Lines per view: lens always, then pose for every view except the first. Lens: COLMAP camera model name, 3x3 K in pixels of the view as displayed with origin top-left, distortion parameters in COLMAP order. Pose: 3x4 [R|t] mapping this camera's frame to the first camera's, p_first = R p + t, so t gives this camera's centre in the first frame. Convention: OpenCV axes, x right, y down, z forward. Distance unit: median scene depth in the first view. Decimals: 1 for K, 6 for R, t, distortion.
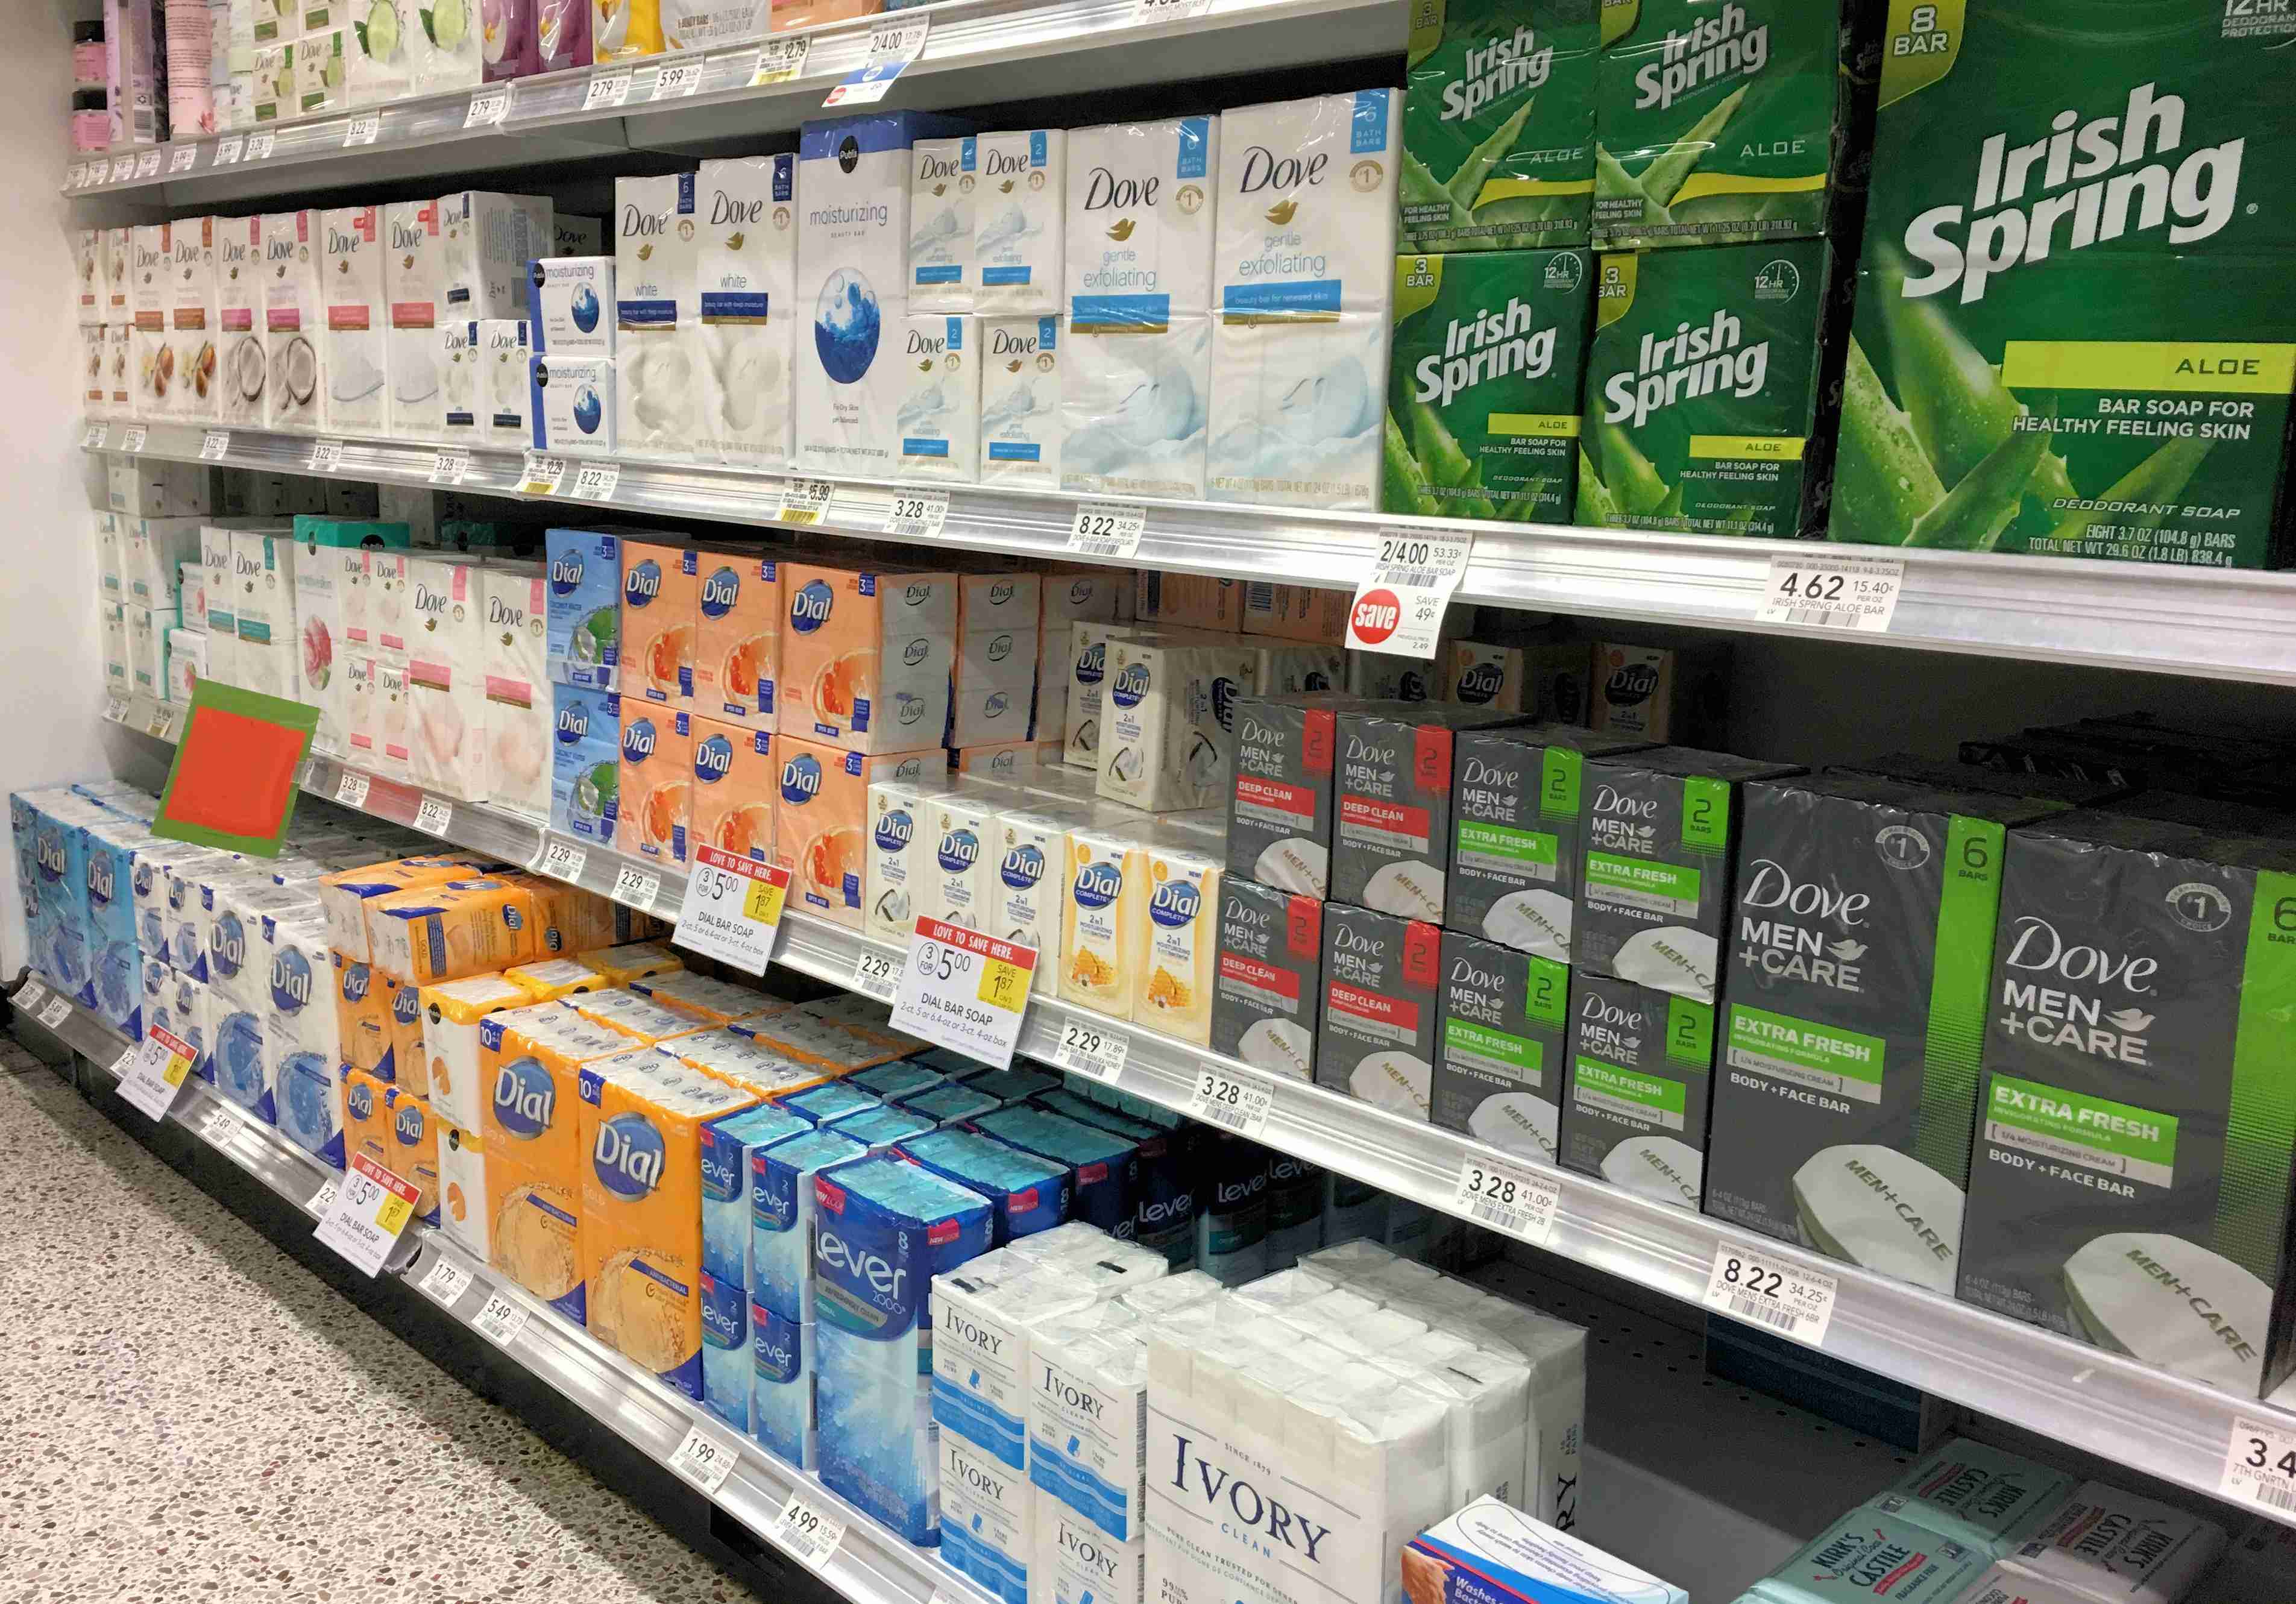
lens RADIAL K [[1970.2, 0, 1148.0], [0, 1970.2, 802.0], [0, 0, 1]] dist [0.055569, 0.006442]
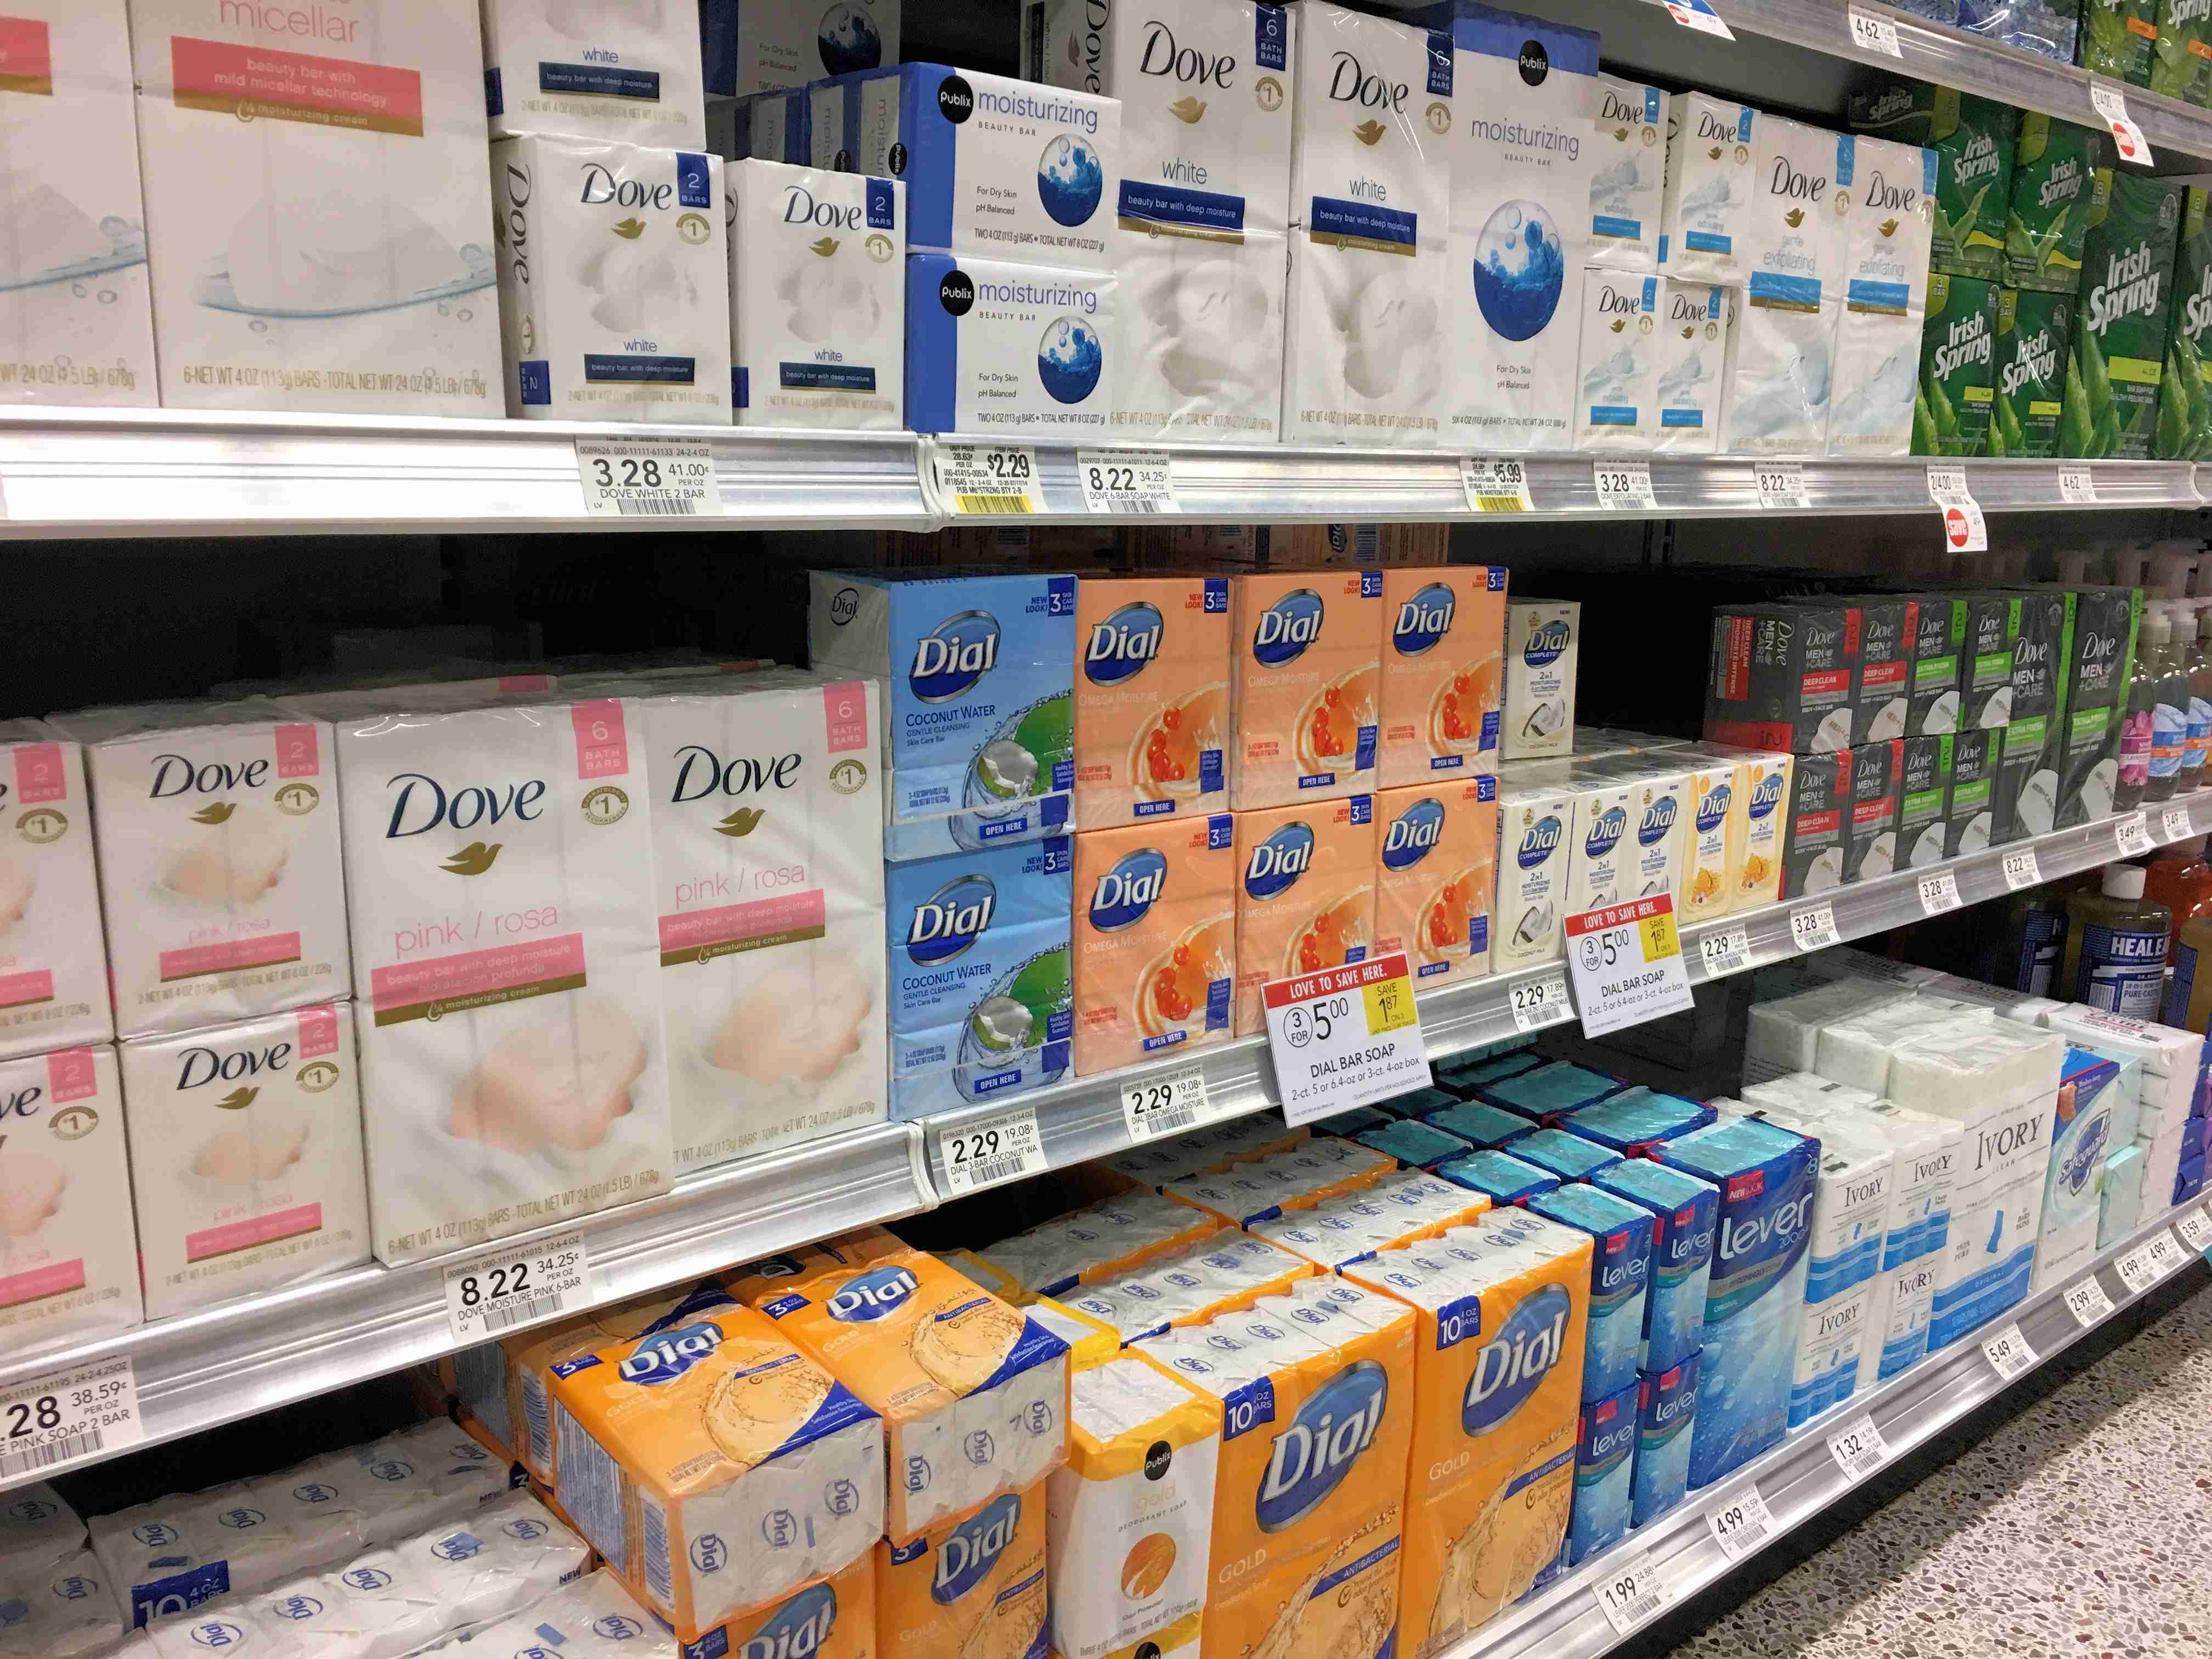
lens RADIAL K [[1798.9, 0, 1106.0], [0, 1798.9, 829.5], [0, 0, 1]] dist [0.077721, -0.094354]
pose [[0.098745, -0.234872, 0.966998, -0.964726], [0.174158, 0.960828, 0.215590, -0.208108], [-0.979754, 0.147122, 0.135781, 1.094399]]
